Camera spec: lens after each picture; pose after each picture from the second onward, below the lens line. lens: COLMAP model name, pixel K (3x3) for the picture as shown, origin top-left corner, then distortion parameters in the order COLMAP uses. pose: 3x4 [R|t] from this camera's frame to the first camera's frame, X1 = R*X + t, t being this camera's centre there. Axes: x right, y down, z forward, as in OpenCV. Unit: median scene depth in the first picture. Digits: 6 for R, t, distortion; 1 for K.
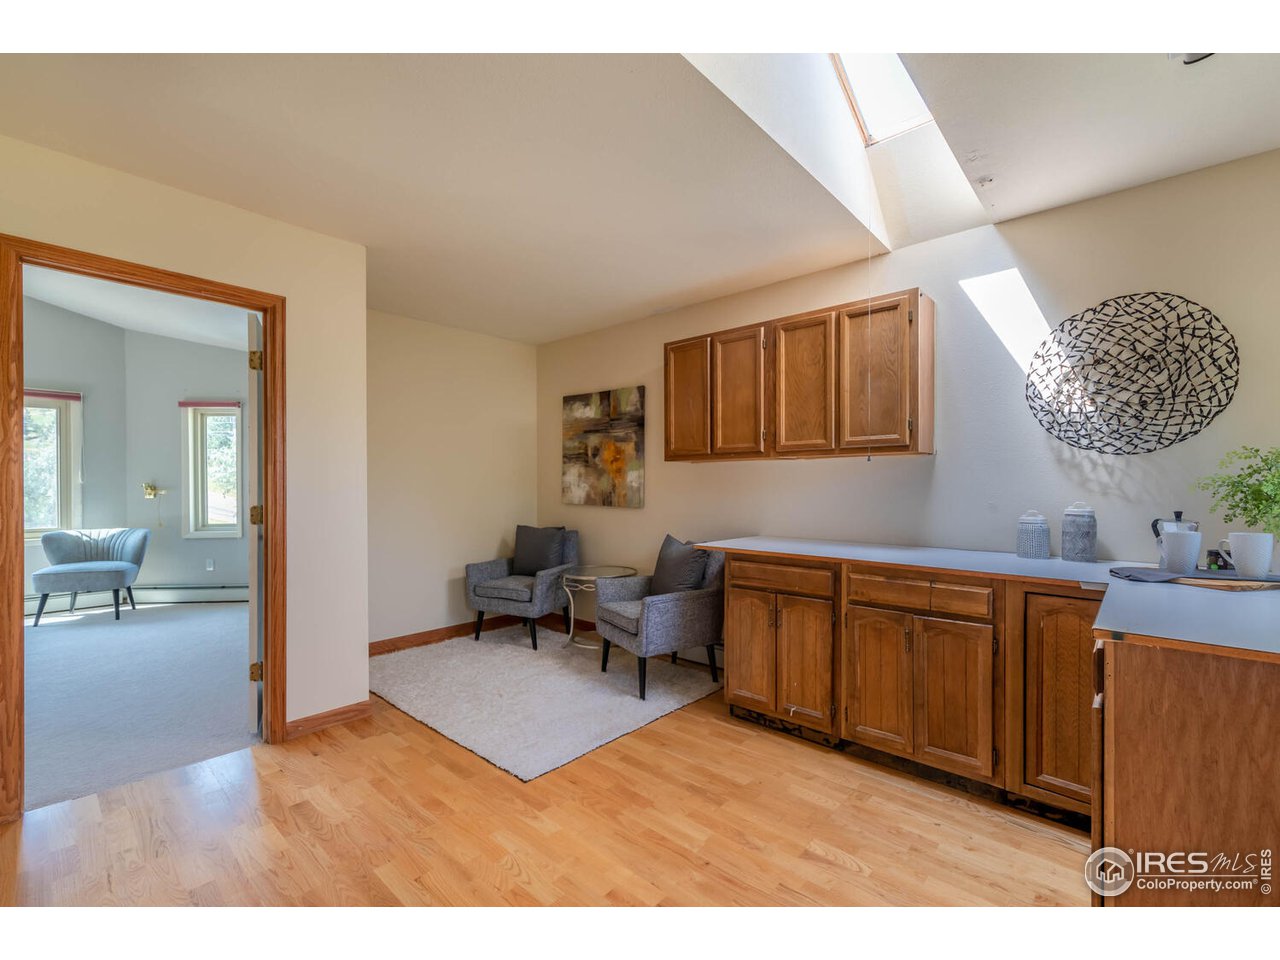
lens RADIAL K [[552.8, 0, 640.0], [0, 552.8, 480.0], [0, 0, 1]] dist [0.000642, 0.000040]
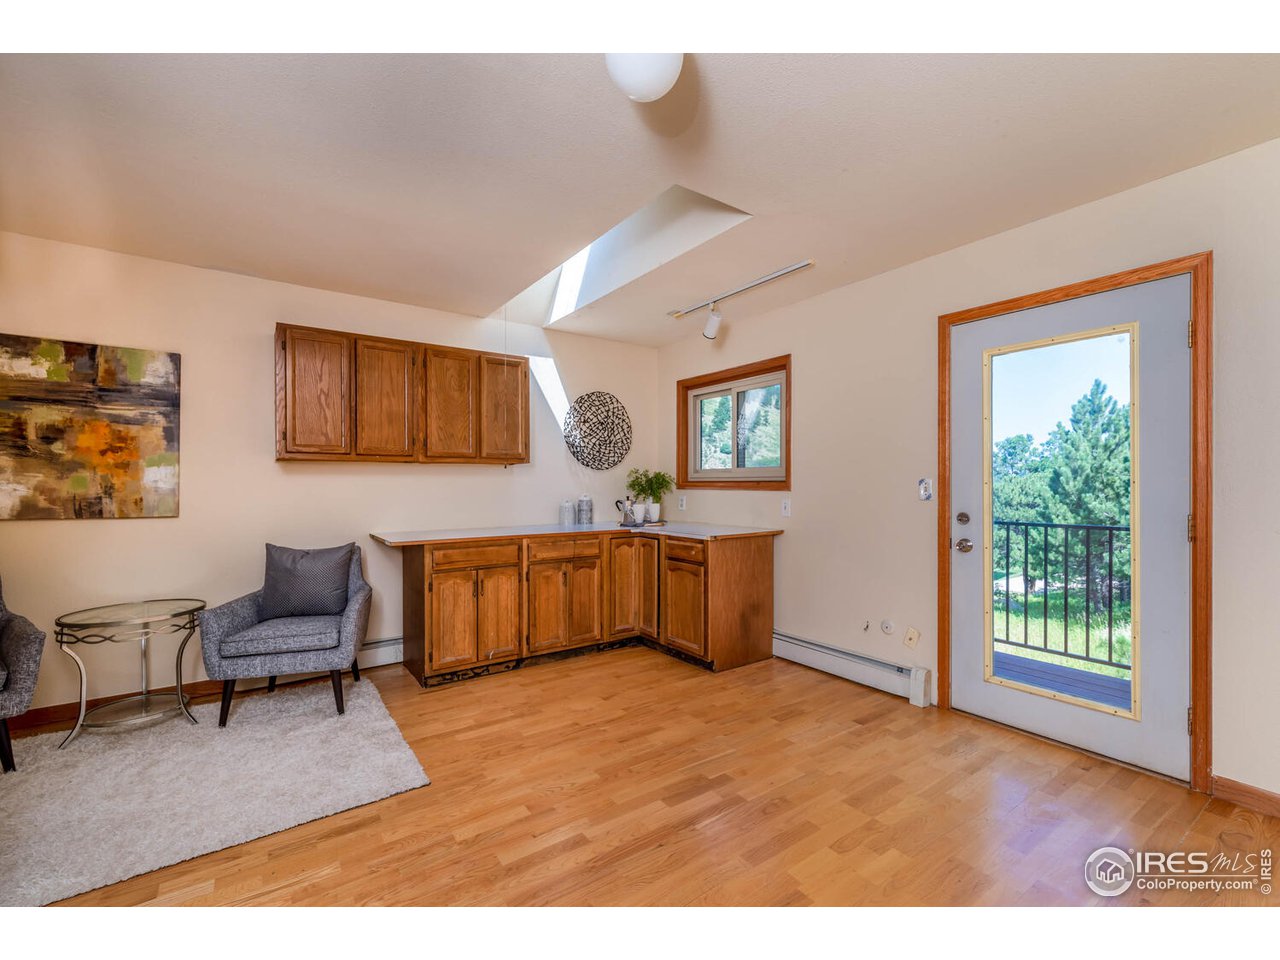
lens RADIAL K [[552.8, 0, 640.0], [0, 552.8, 480.0], [0, 0, 1]] dist [0.000642, 0.000040]
pose [[0.219371, 0.009882, 0.975591, -0.885635], [-0.004160, 0.999949, -0.009193, 0.007552], [-0.975633, -0.002042, 0.219401, 0.335051]]
